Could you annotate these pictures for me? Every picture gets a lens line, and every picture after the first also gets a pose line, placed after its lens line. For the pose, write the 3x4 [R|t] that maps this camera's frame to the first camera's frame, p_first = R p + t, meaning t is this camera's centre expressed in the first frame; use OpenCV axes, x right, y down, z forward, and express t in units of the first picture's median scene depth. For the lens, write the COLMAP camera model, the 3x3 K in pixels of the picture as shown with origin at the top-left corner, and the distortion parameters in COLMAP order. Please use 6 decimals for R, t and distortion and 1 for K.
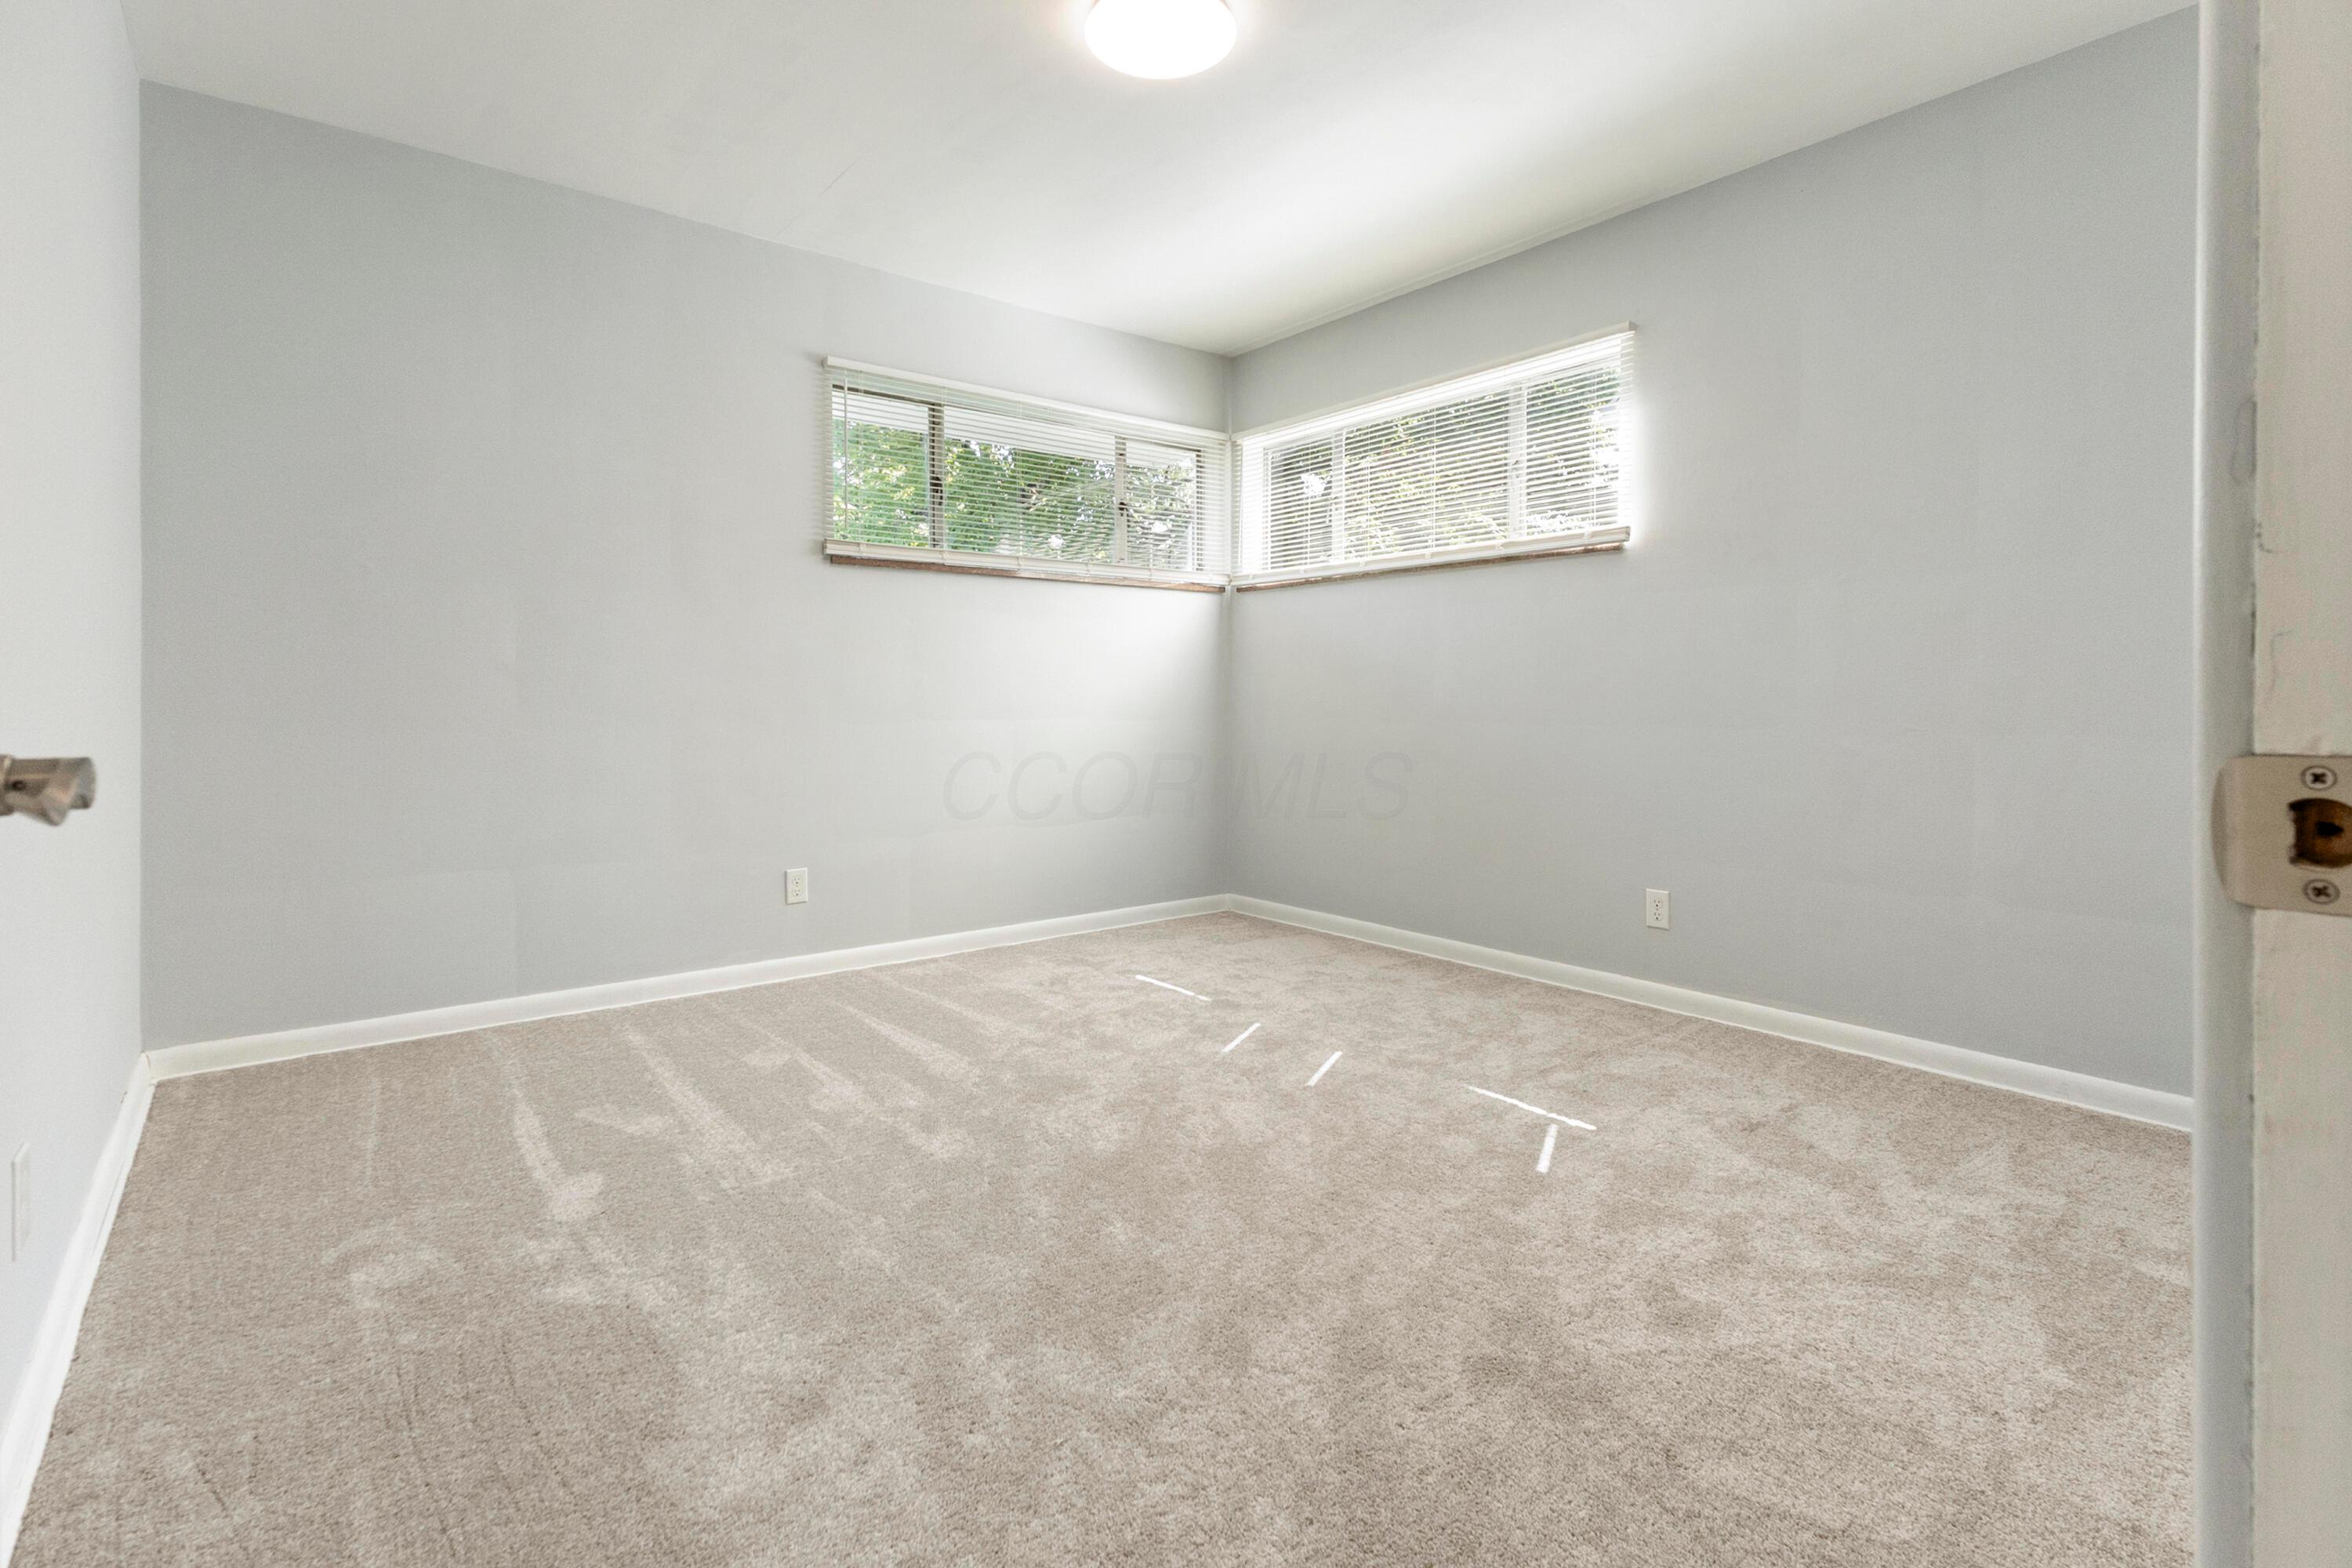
lens RADIAL K [[1116.7, 0, 1173.5], [0, 1116.7, 703.4], [0, 0, 1]] dist [0.000427, 0.000025]
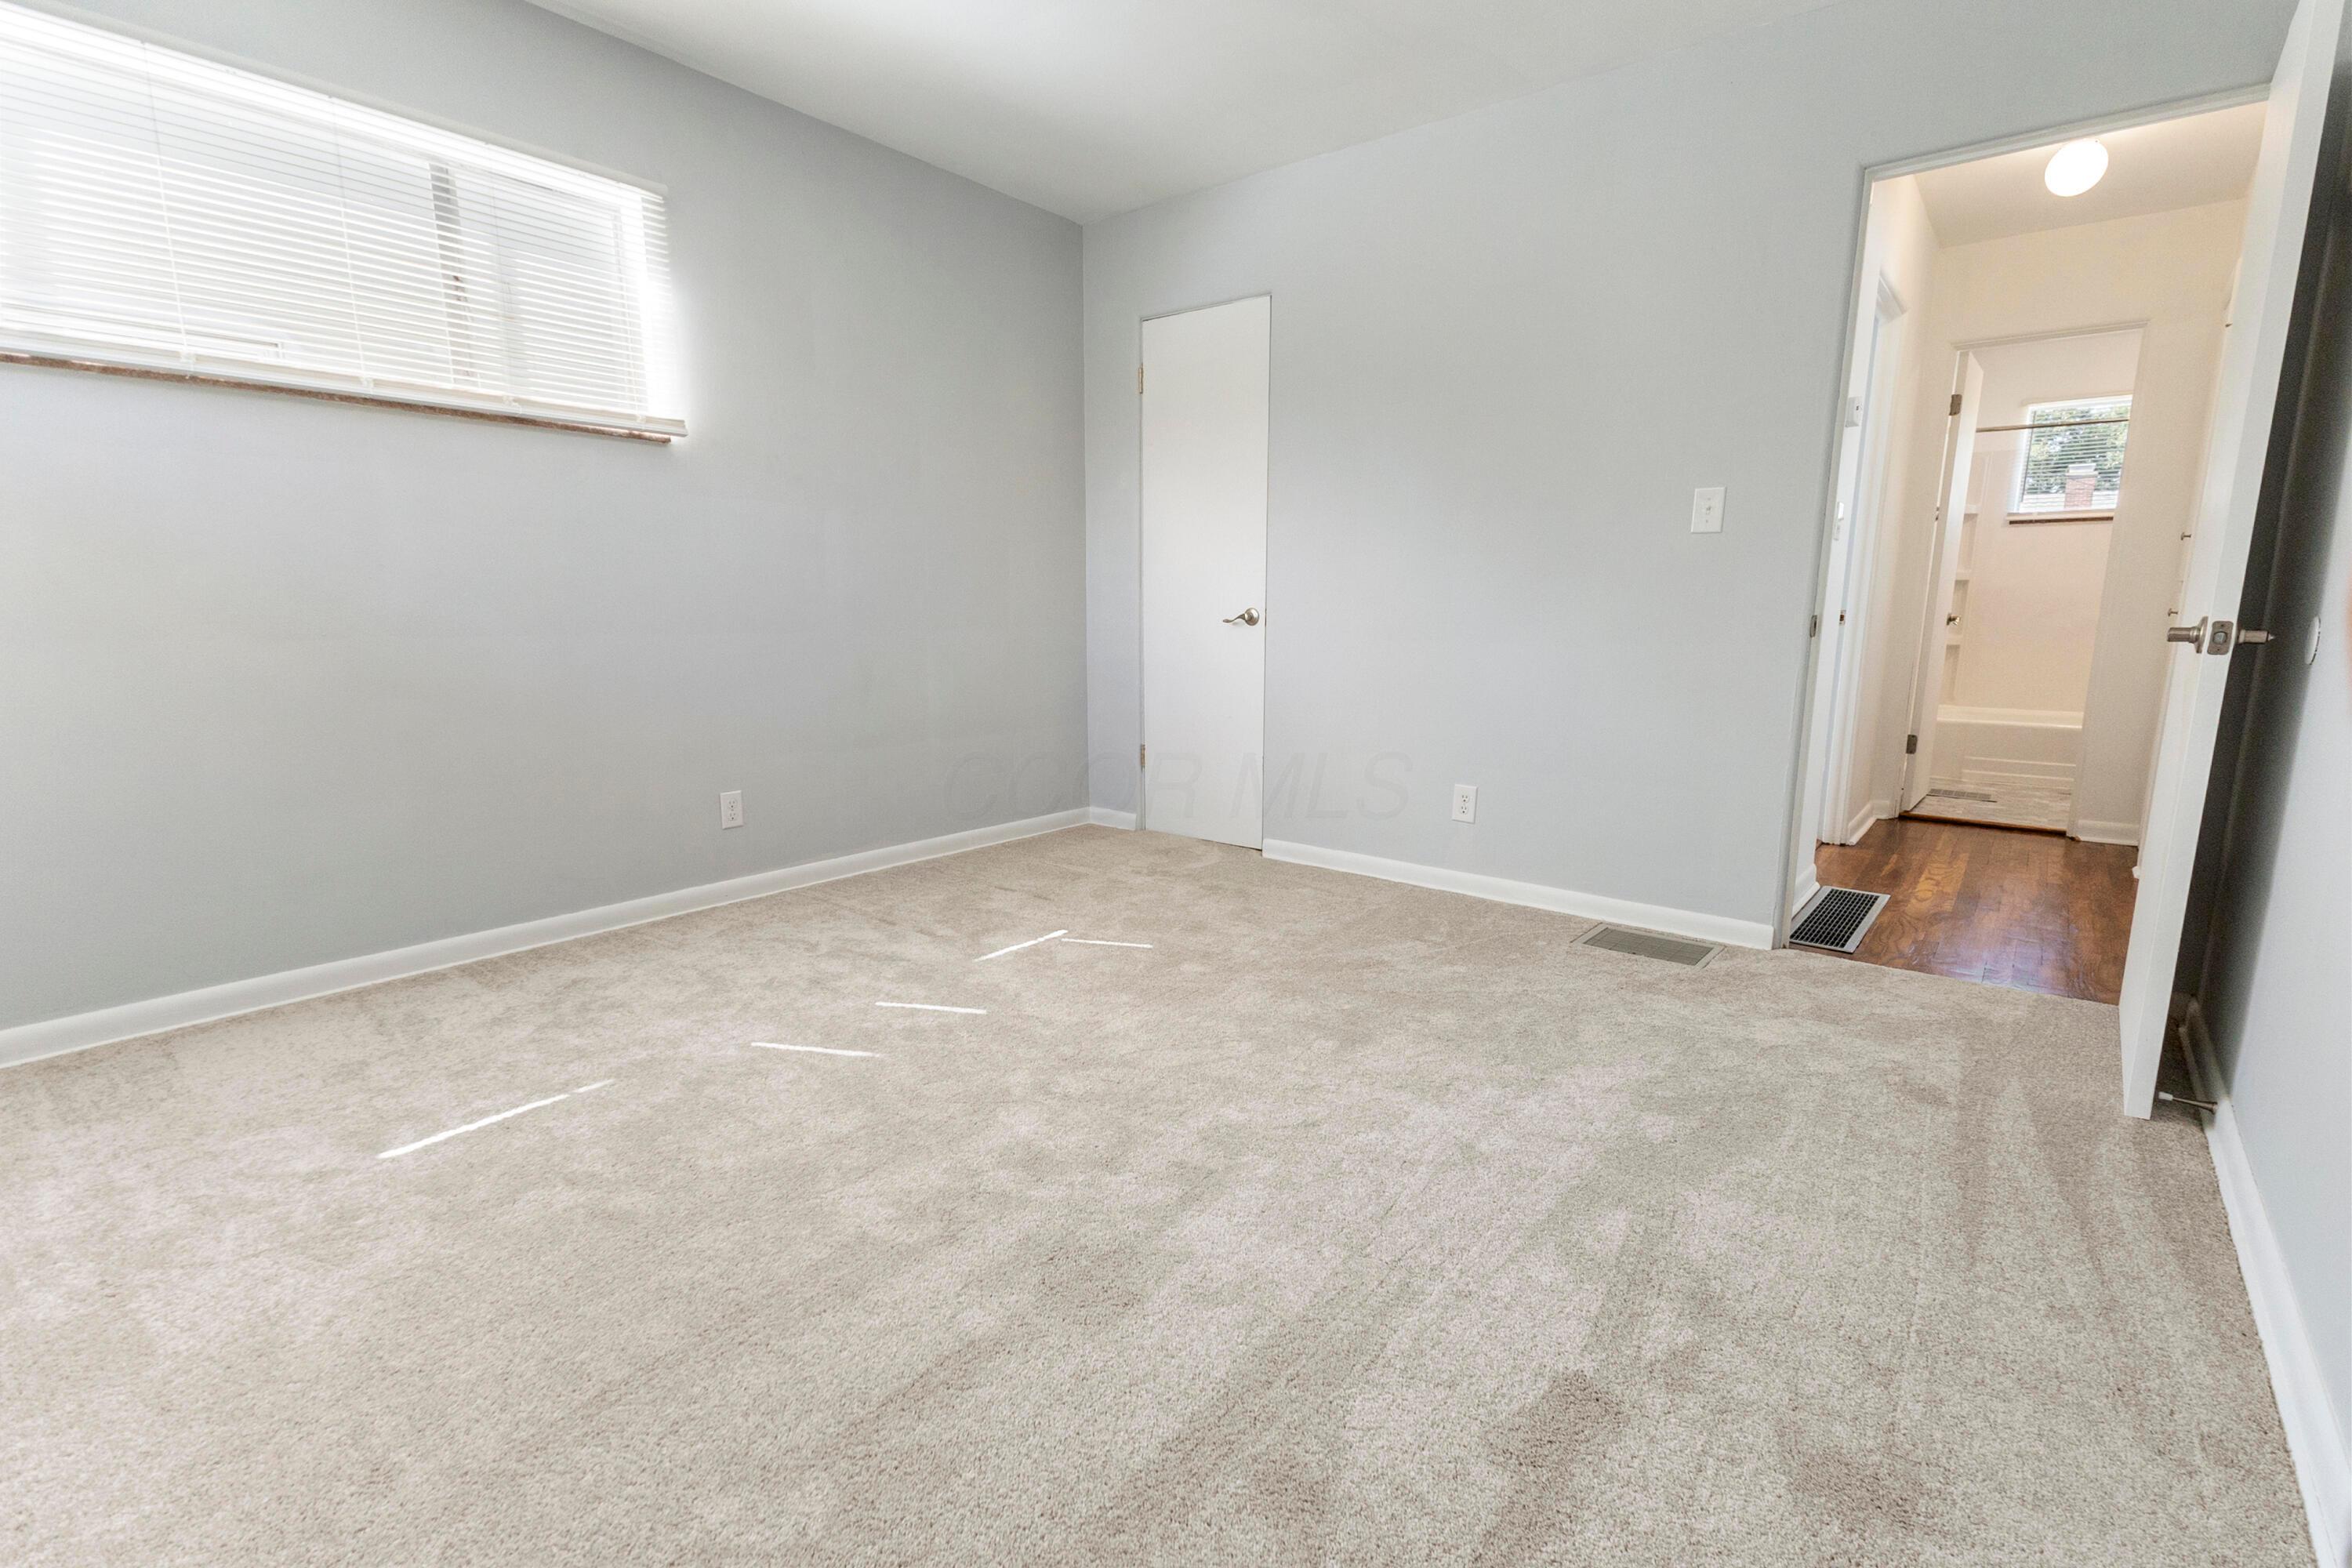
lens RADIAL K [[1032.5, 0, 1176.0], [0, 1032.5, 784.0], [0, 0, 1]] dist [0.000106, 0.000017]
pose [[-0.210697, -0.170106, 0.962637, -0.573086], [0.001008, 0.984705, 0.174226, -0.007382], [-0.977551, 0.037679, -0.207303, 0.783811]]
